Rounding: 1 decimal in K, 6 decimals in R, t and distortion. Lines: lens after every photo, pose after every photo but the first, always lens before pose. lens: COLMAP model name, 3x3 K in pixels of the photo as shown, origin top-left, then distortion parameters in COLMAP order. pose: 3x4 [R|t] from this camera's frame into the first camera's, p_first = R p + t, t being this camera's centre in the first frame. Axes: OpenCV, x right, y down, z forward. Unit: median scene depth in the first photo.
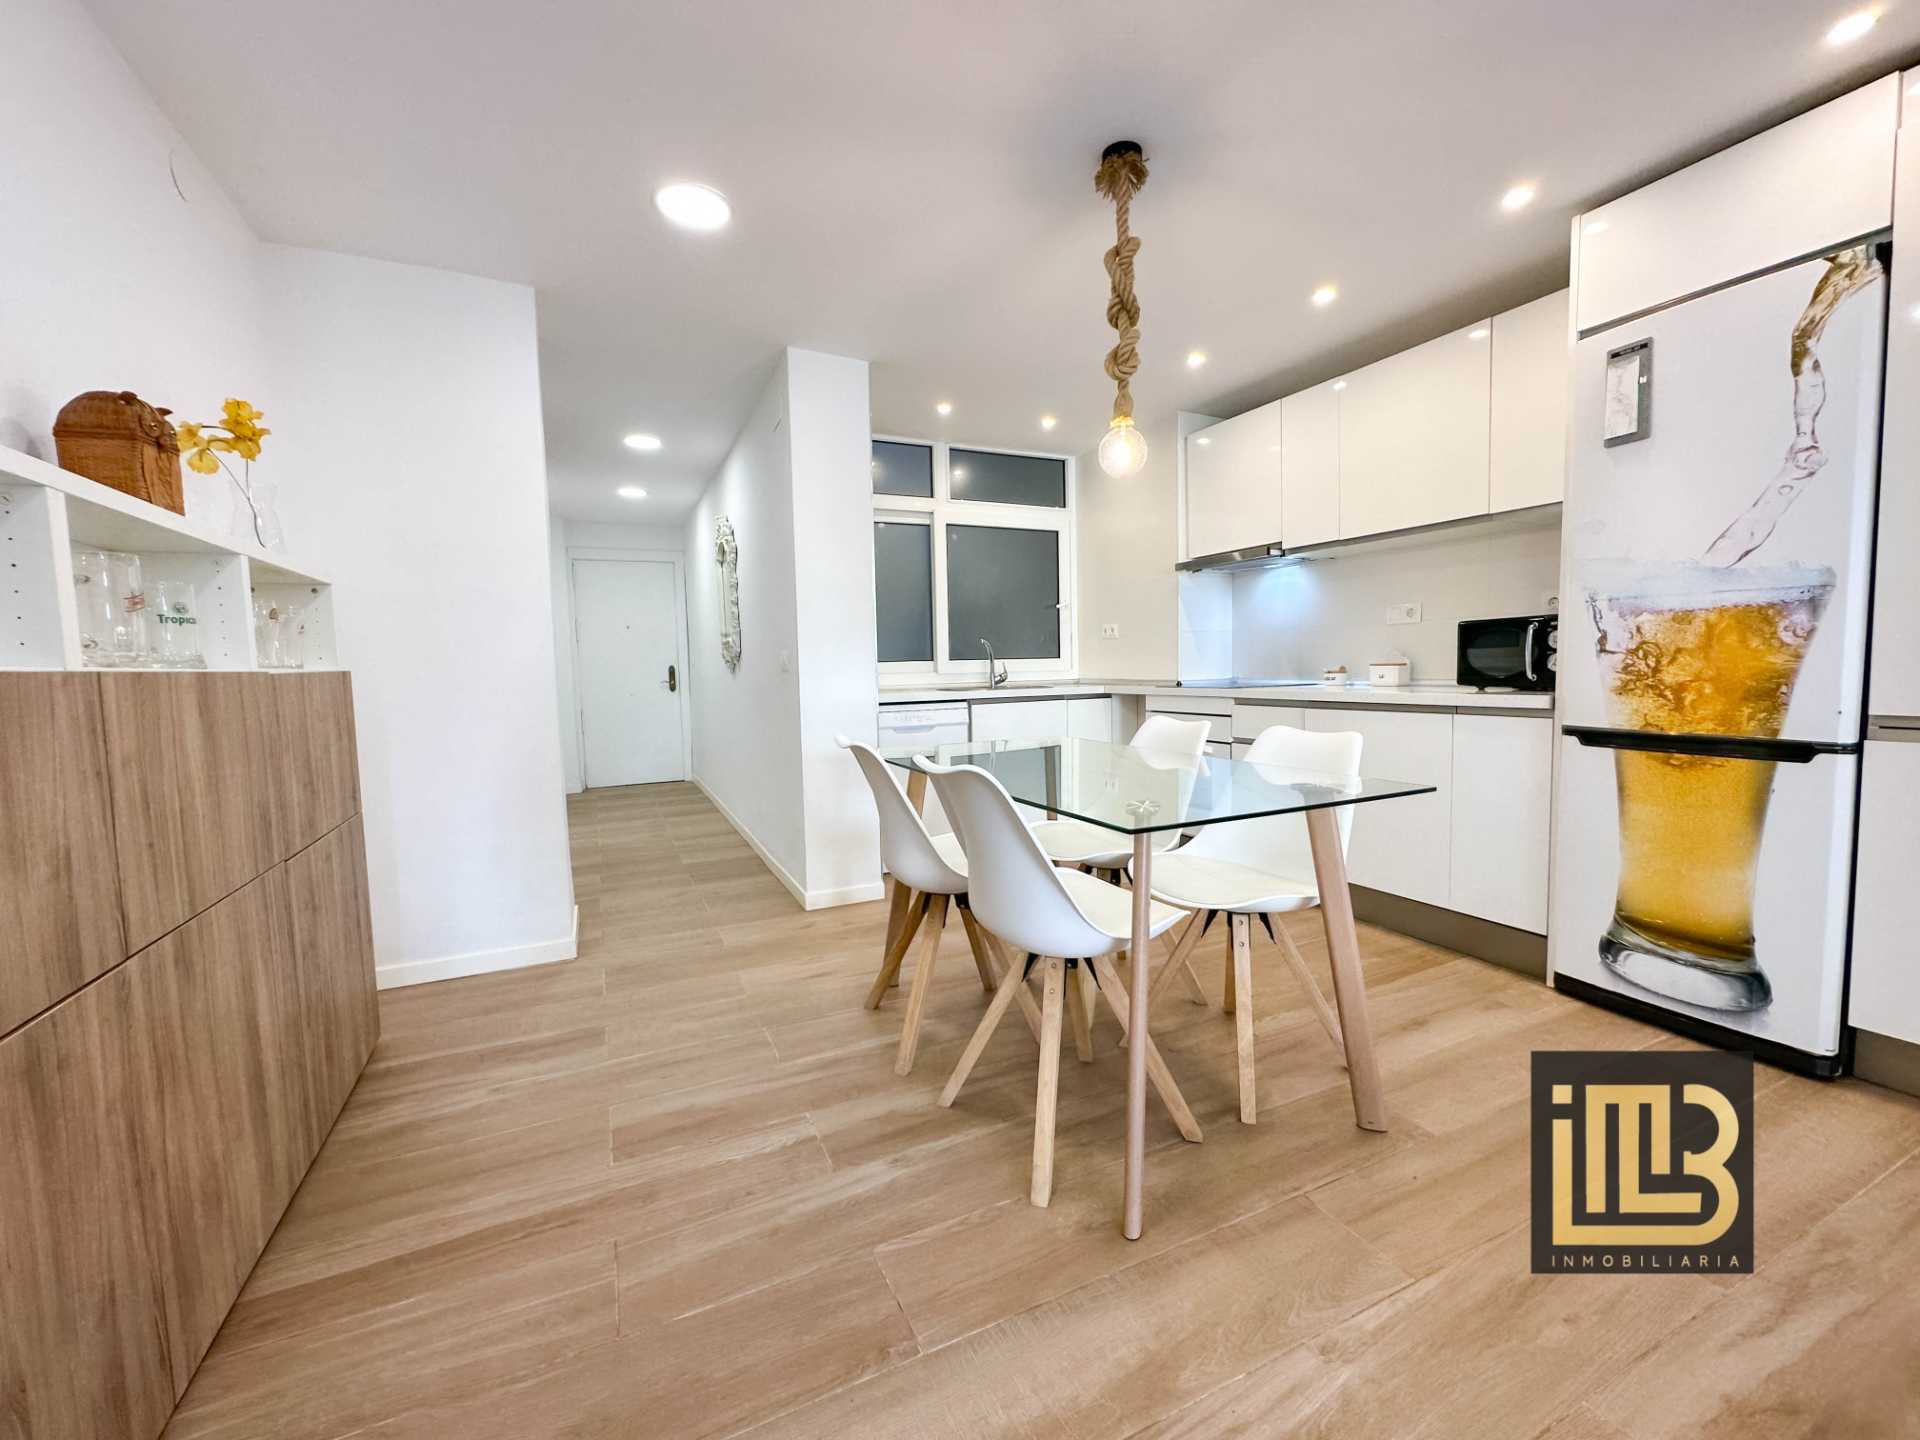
lens RADIAL K [[780.5, 0, 956.2], [0, 780.5, 717.9], [0, 0, 1]] dist [-0.007441, 0.002400]
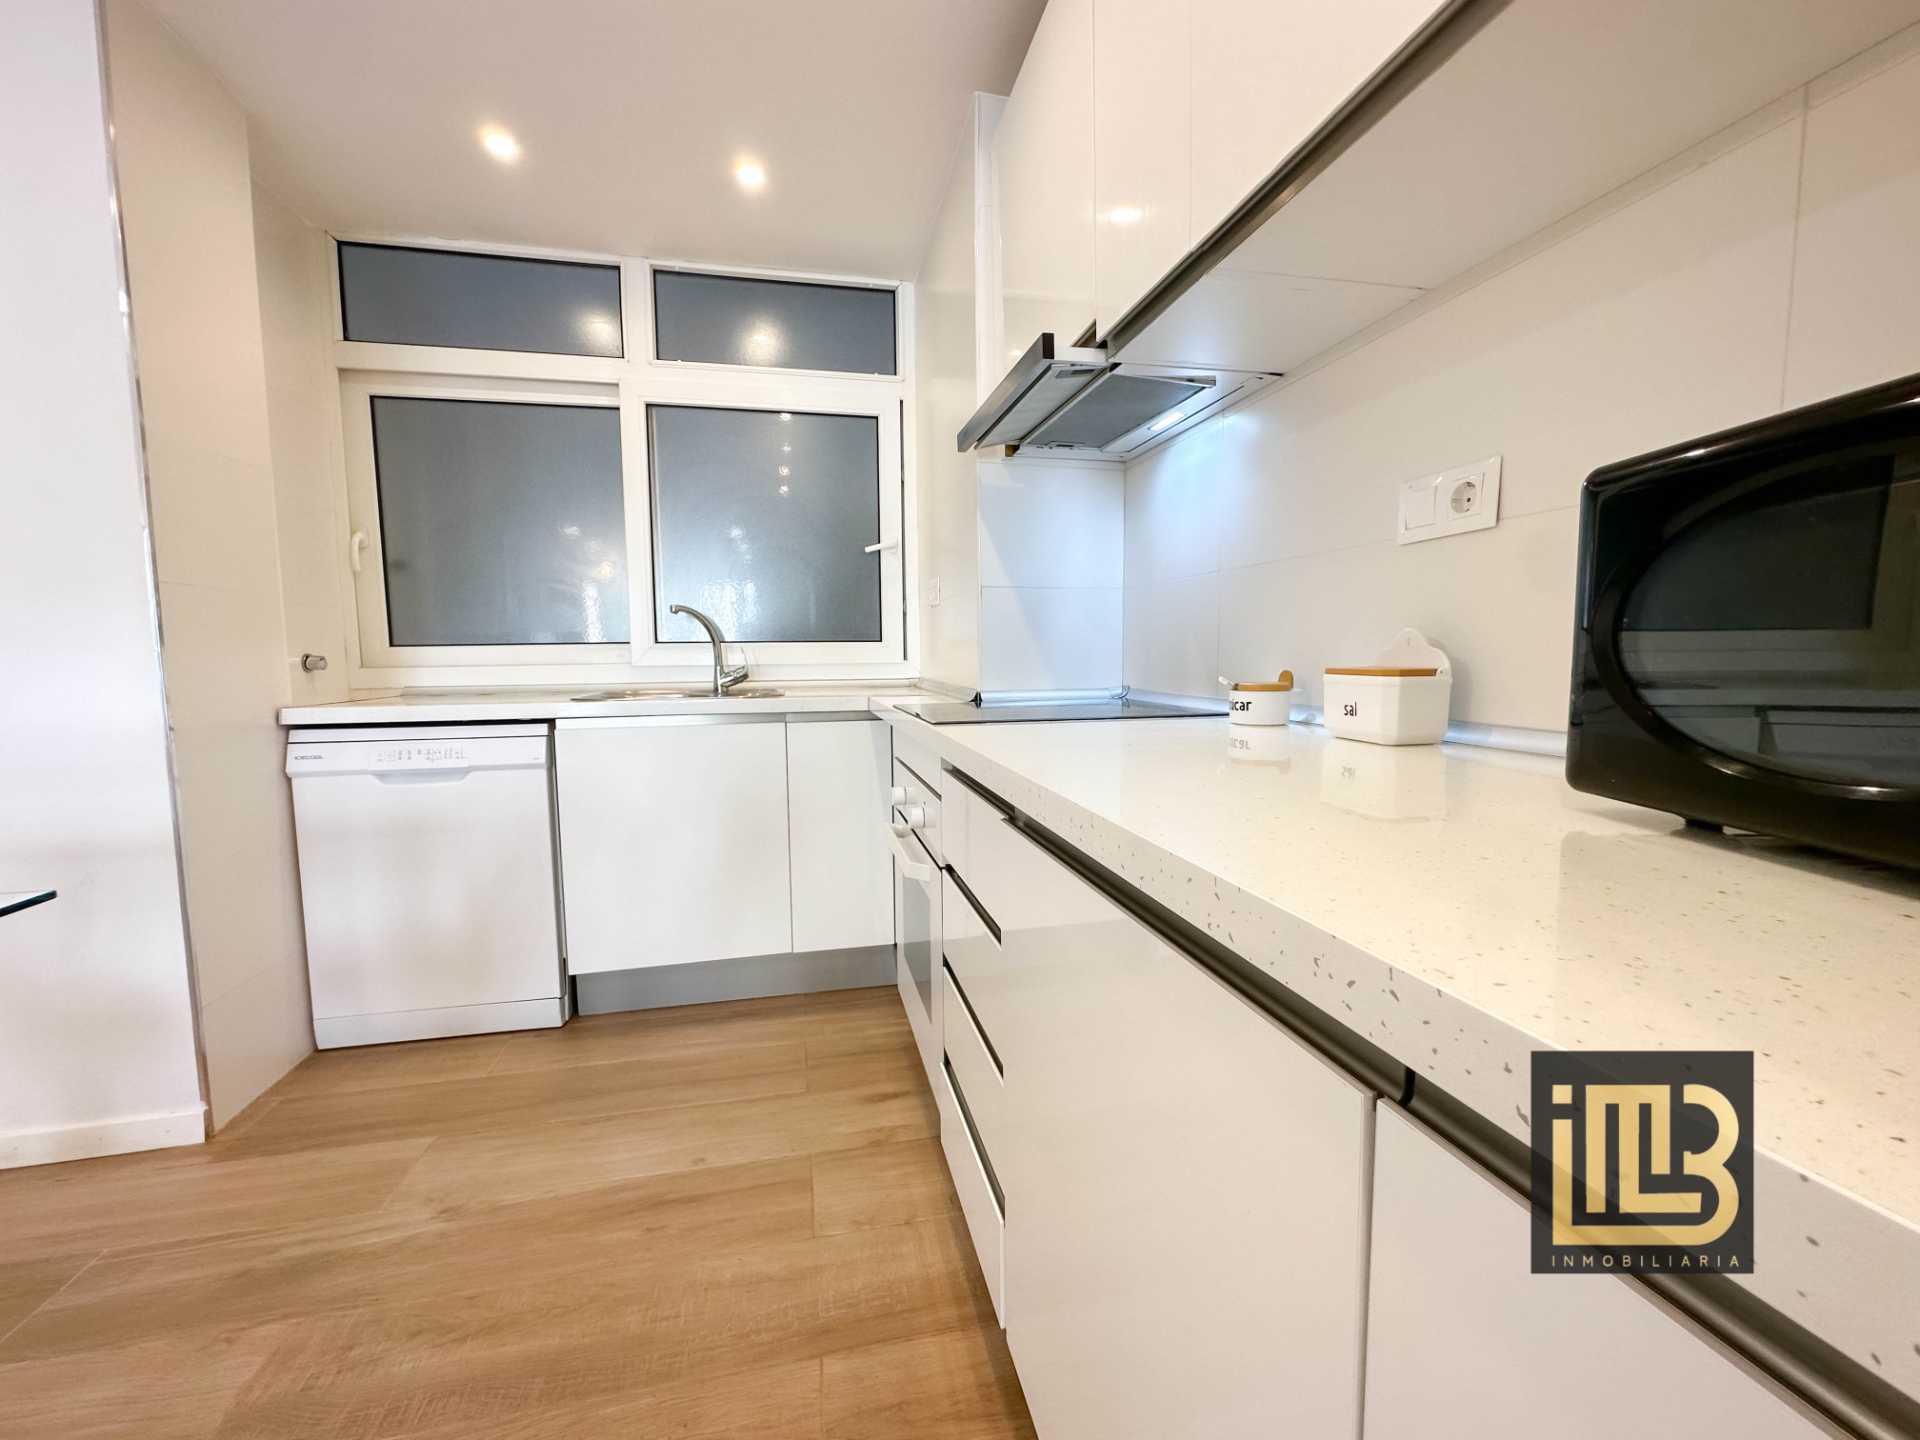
lens RADIAL K [[780.5, 0, 953.4], [0, 780.5, 709.5], [0, 0, 1]] dist [-0.007441, 0.002400]
pose [[0.971191, 0.032005, -0.236142, 0.709851], [-0.029298, 0.999459, 0.014965, -0.081952], [0.236493, -0.007615, 0.971603, 1.016451]]
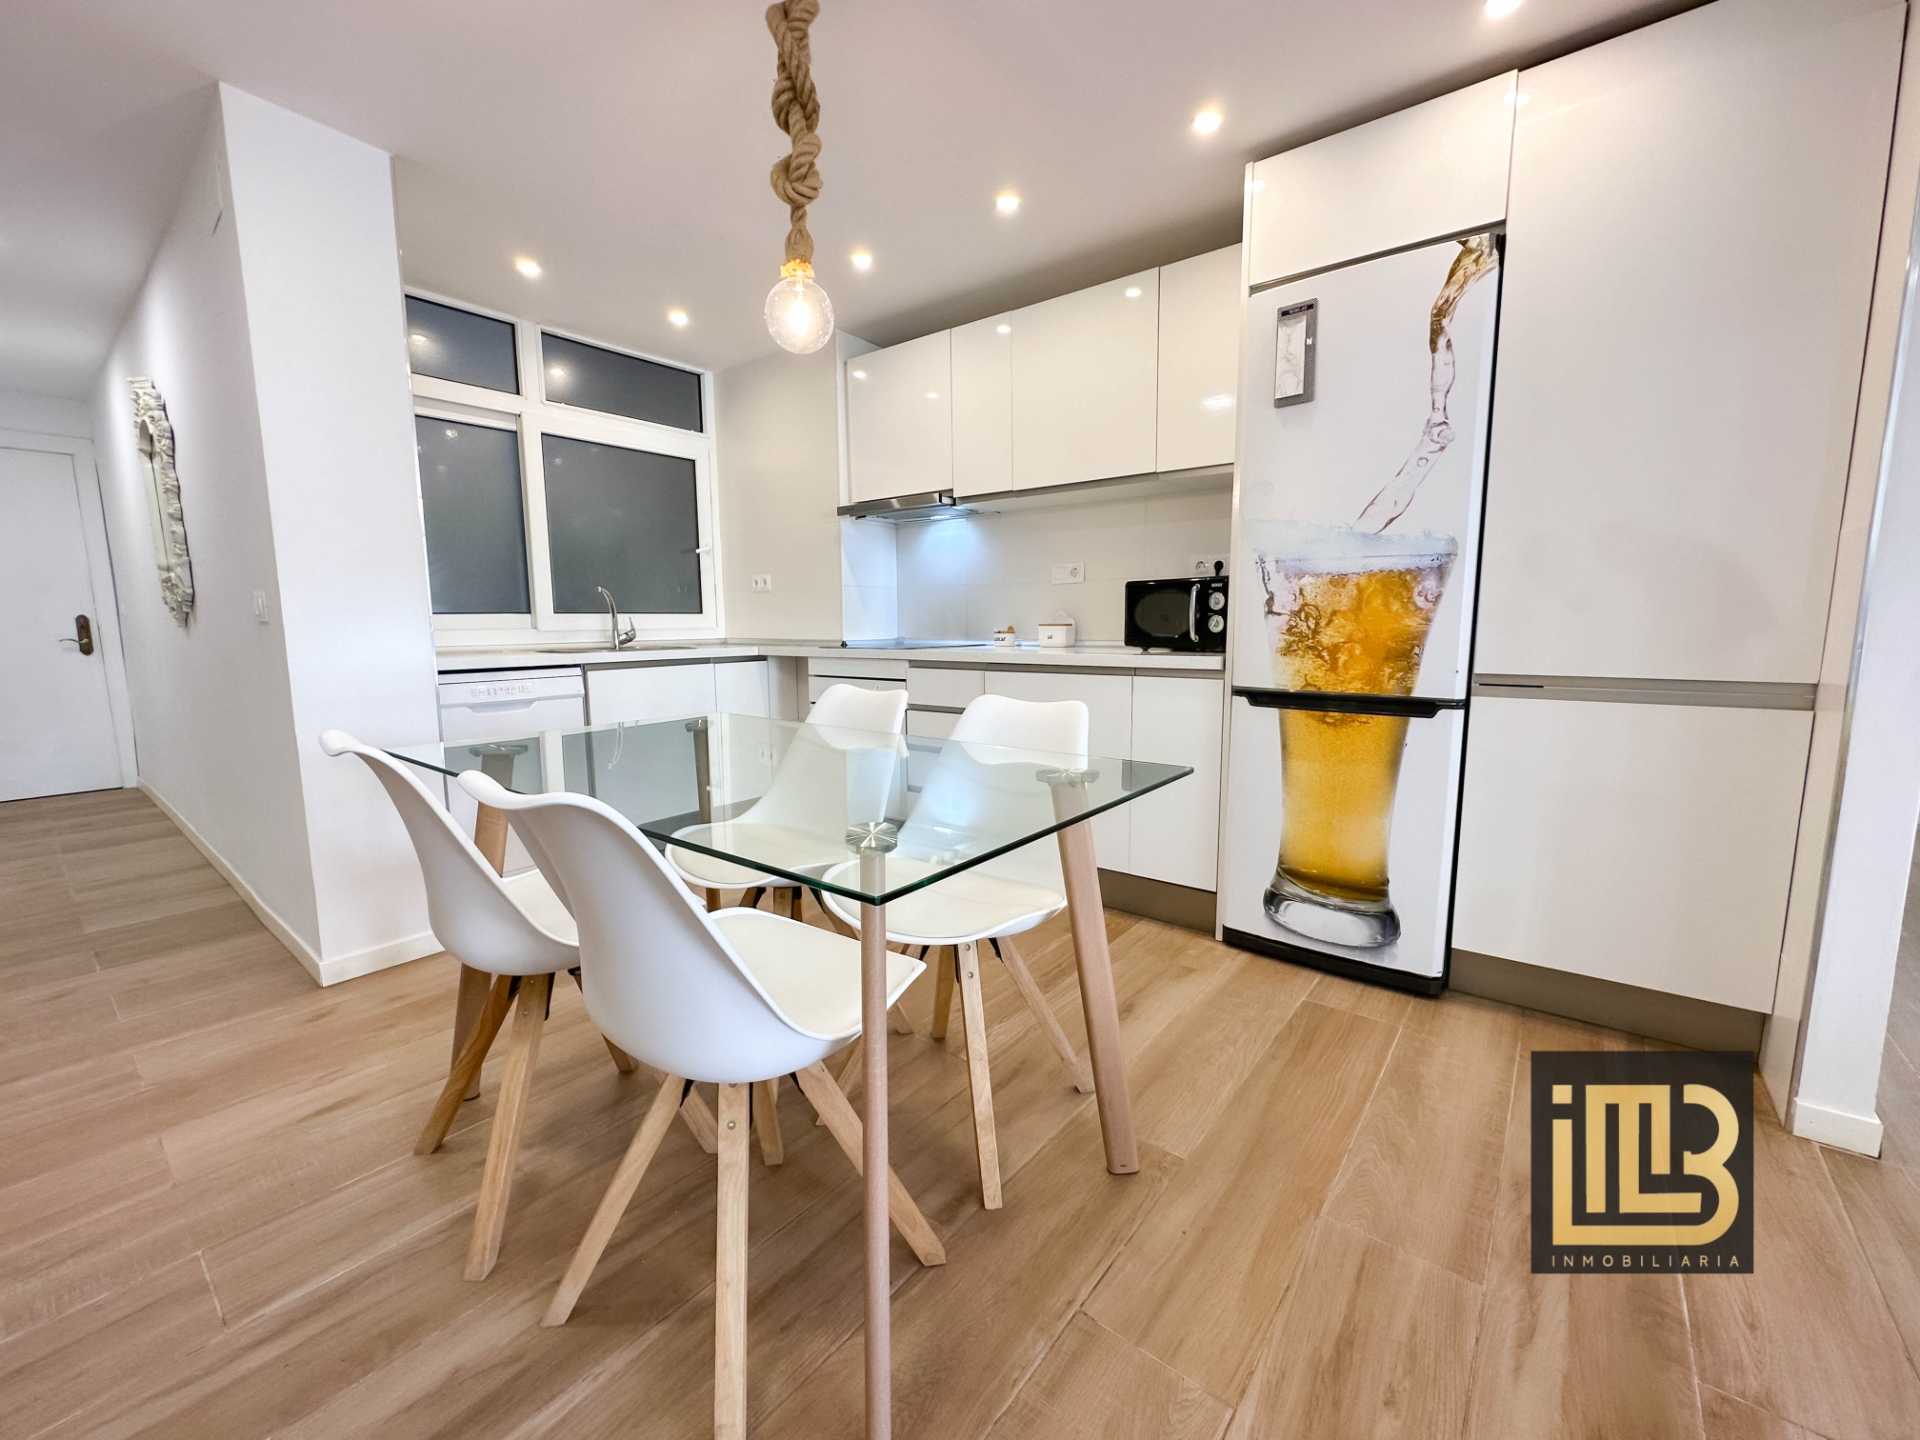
lens RADIAL K [[780.5, 0, 962.8], [0, 780.5, 719.7], [0, 0, 1]] dist [-0.007441, 0.002400]
pose [[0.895655, -0.040425, 0.442909, 0.016514], [0.017380, 0.998281, 0.055968, -0.010069], [-0.444411, -0.042430, 0.894818, 0.257768]]
